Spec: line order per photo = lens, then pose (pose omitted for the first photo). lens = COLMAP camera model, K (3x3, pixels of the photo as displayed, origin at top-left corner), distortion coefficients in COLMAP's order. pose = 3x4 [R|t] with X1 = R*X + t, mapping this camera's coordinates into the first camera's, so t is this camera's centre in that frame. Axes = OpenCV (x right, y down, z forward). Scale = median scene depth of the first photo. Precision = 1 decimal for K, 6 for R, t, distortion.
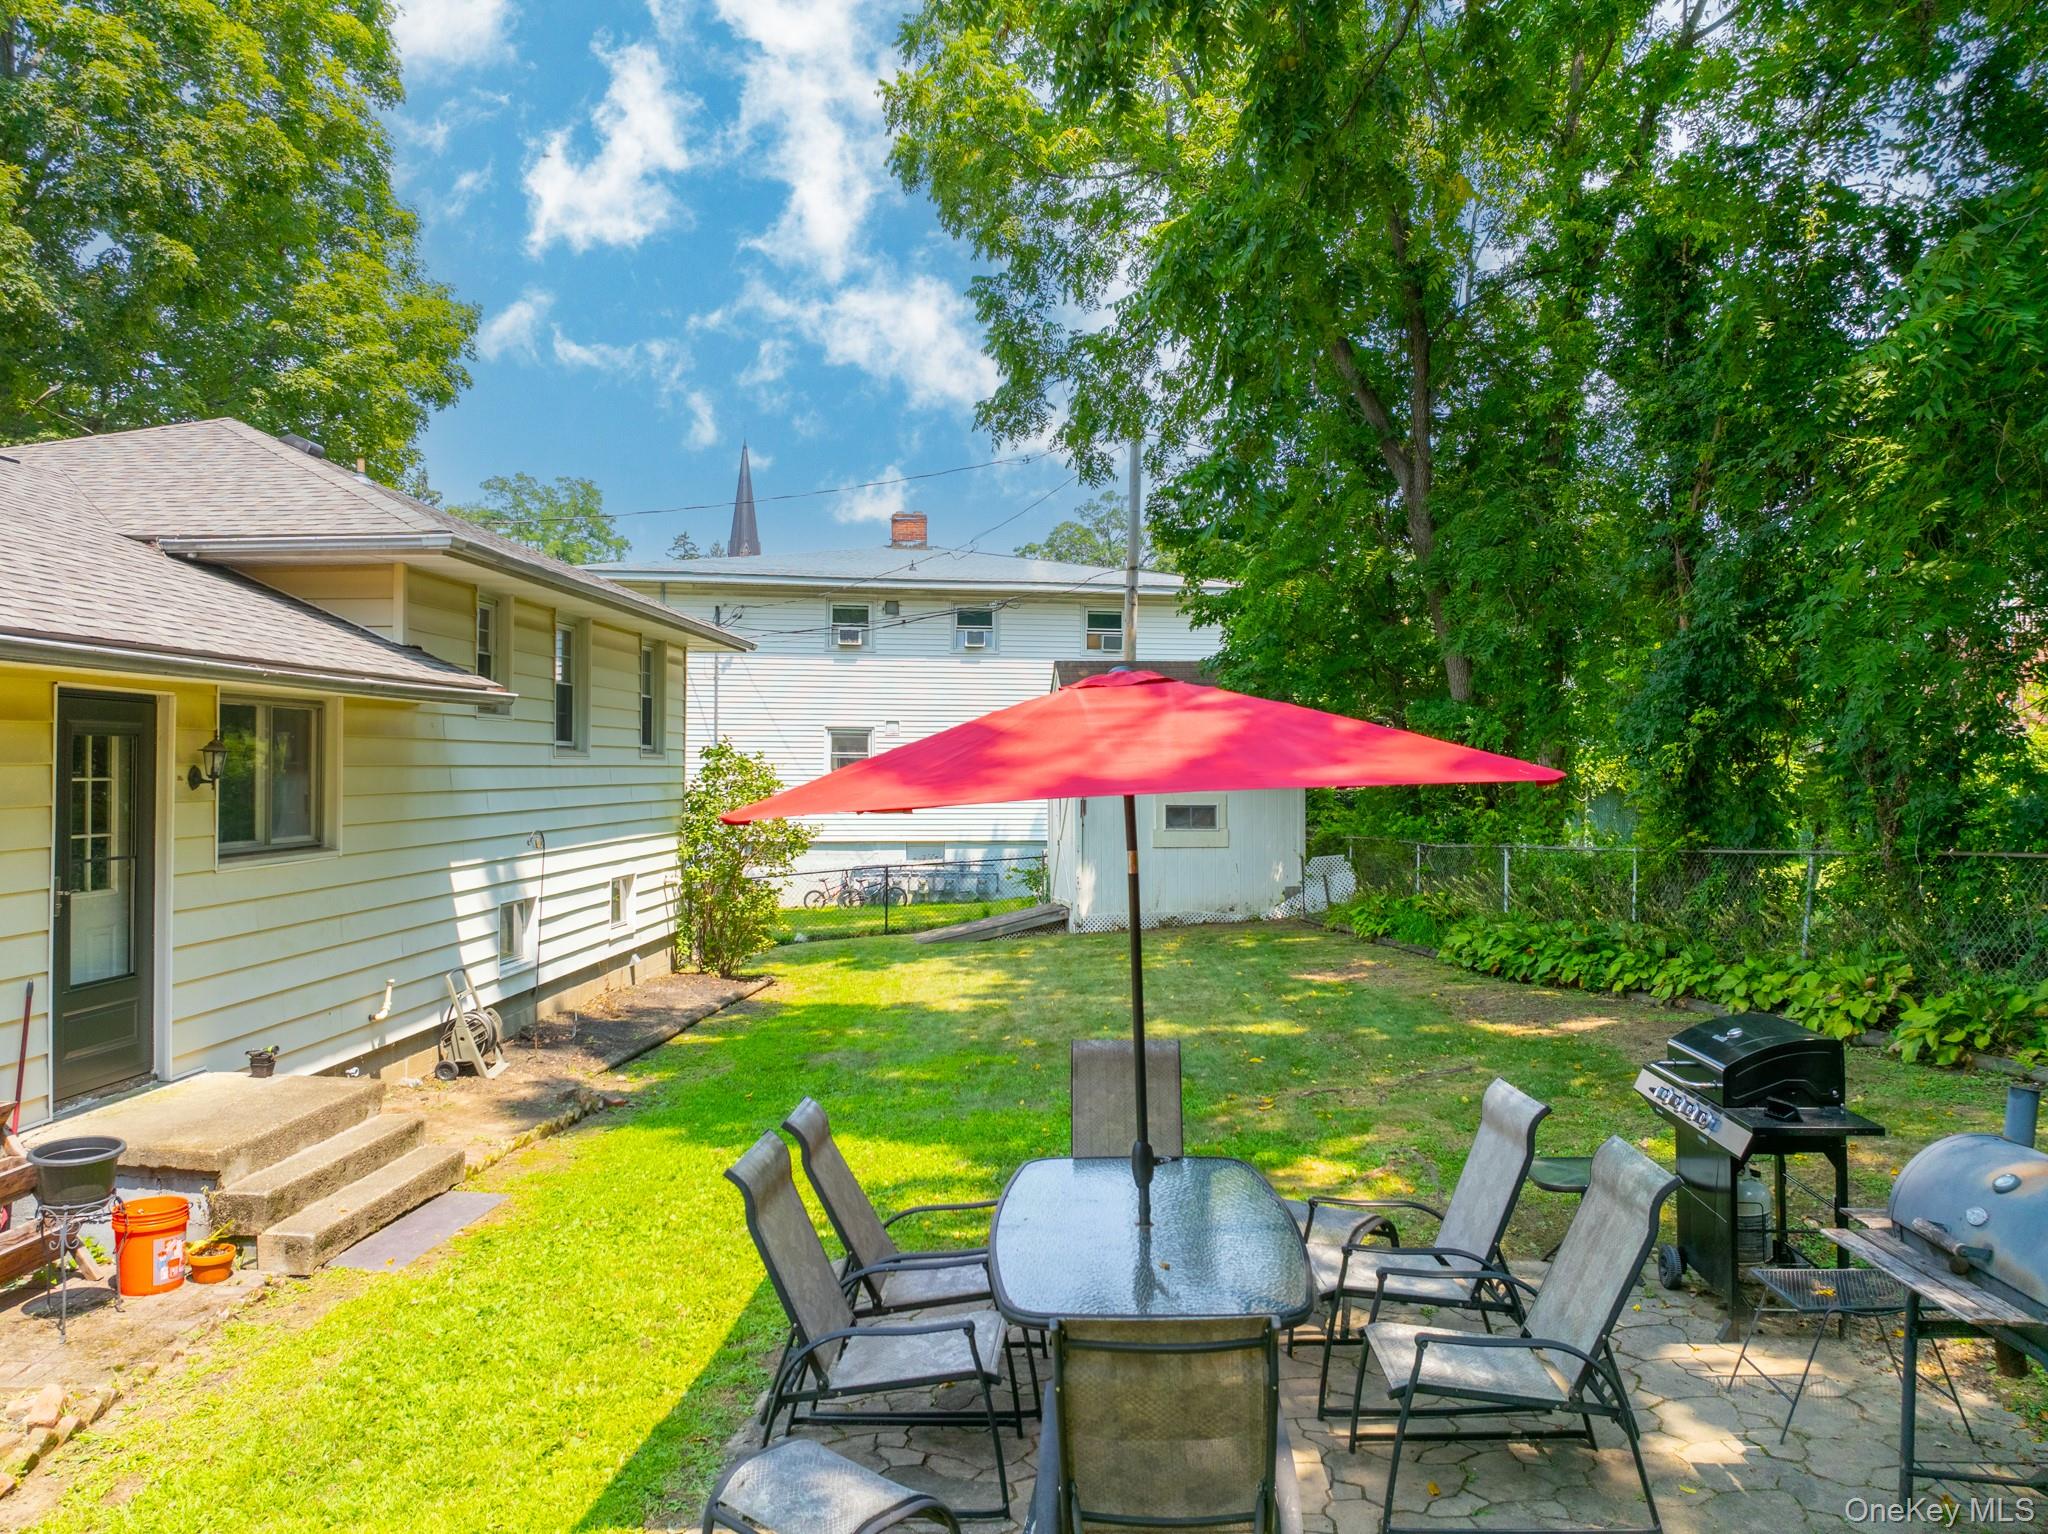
lens RADIAL K [[1438.4, 0, 1030.6], [0, 1438.4, 762.1], [0, 0, 1]] dist [-0.044515, 0.000309]
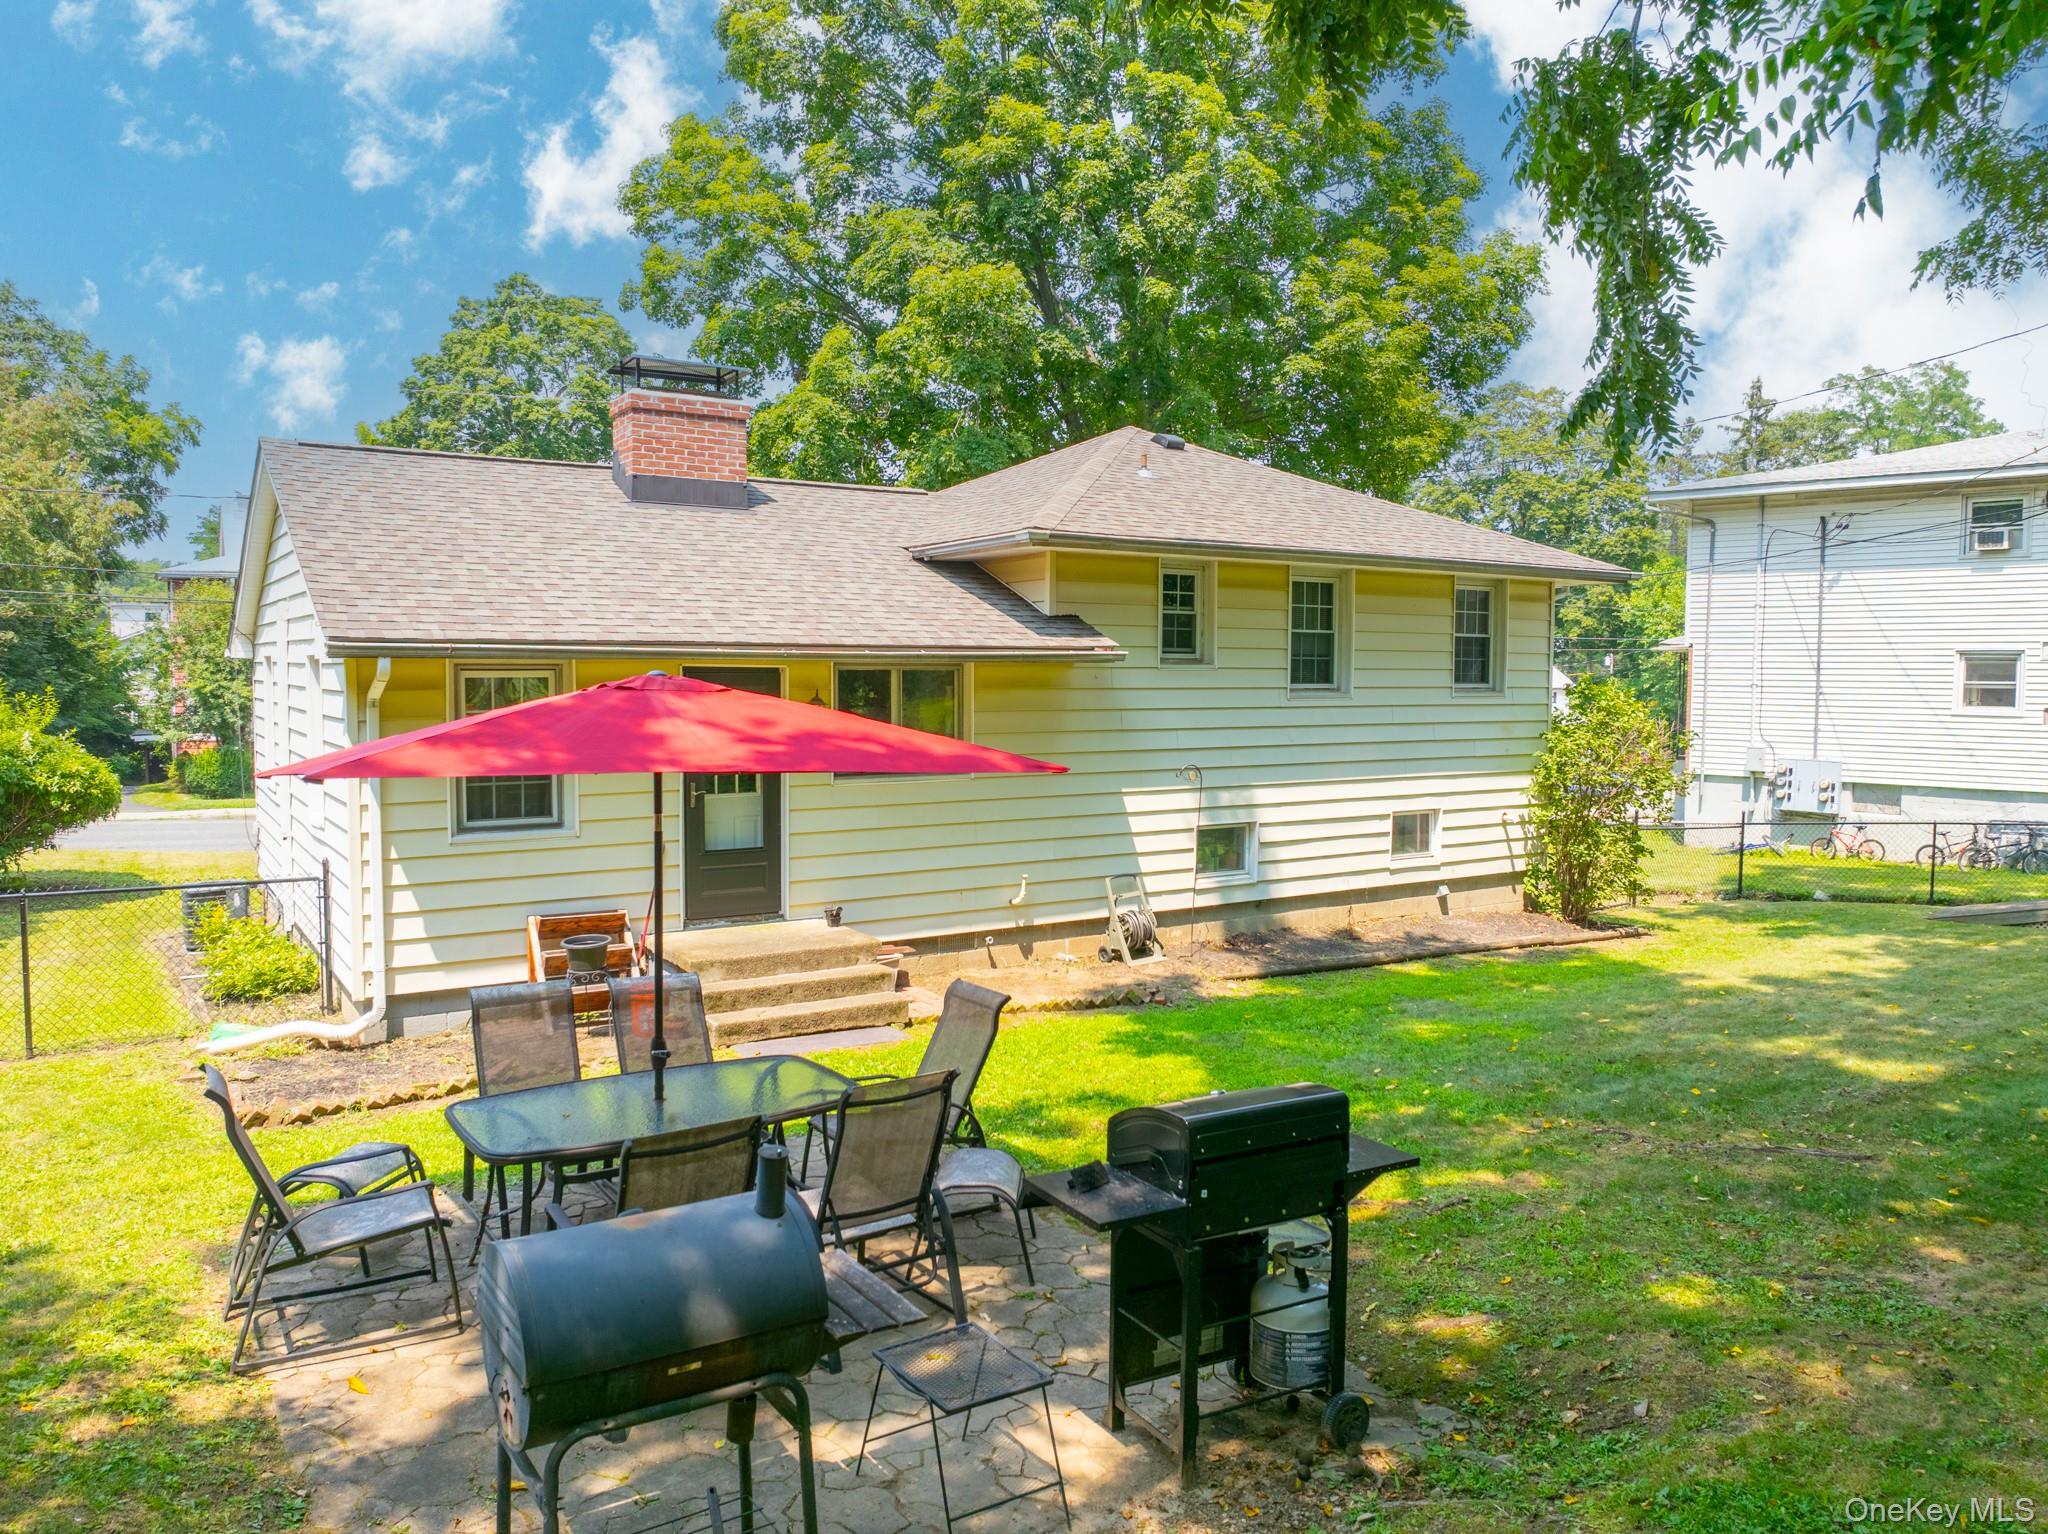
lens RADIAL K [[1438.0, 0, 1028.9], [0, 1438.0, 768.1], [0, 0, 1]] dist [-0.048959, 0.019849]
pose [[0.585077, 0.048259, -0.809540, 0.420719], [0.003220, 0.998082, 0.061826, -0.018181], [0.810971, -0.038780, 0.583800, 0.163108]]
